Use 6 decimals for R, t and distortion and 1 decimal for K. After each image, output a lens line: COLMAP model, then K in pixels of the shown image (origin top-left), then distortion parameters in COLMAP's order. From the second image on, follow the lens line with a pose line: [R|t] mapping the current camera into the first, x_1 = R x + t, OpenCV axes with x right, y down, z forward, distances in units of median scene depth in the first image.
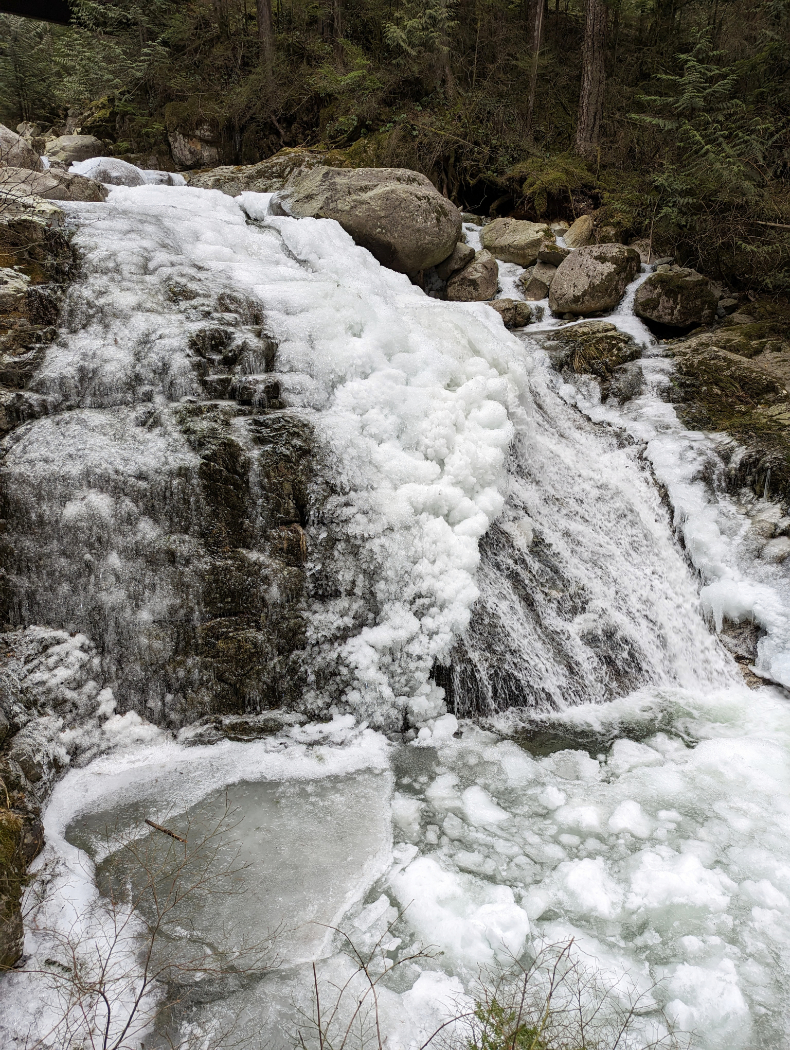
lens RADIAL K [[730.7, 0, 396.5], [0, 730.7, 522.8], [0, 0, 1]] dist [0.007377, 0.000656]
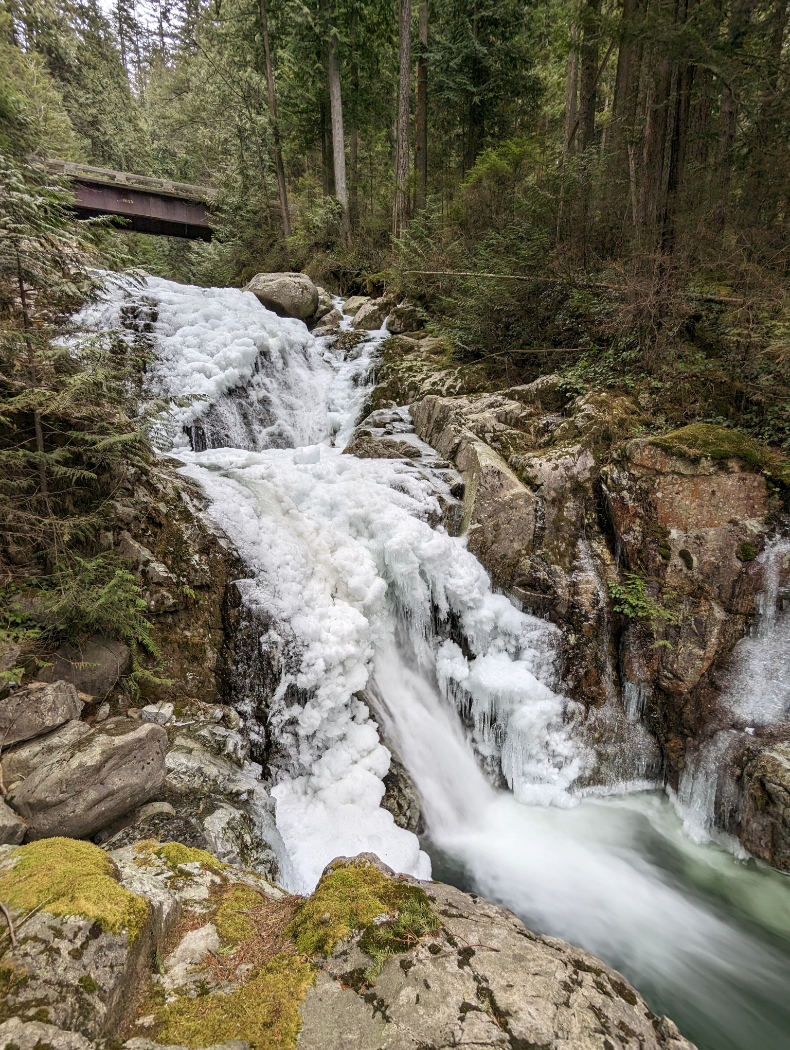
lens RADIAL K [[492.2, 0, 392.9], [0, 492.2, 527.4], [0, 0, 1]] dist [0.000270, 0.000076]
pose [[0.973488, 0.049364, -0.223346, 1.023460], [-0.072176, 0.992843, -0.095151, 0.584114], [0.217051, 0.108749, 0.970084, -0.382840]]
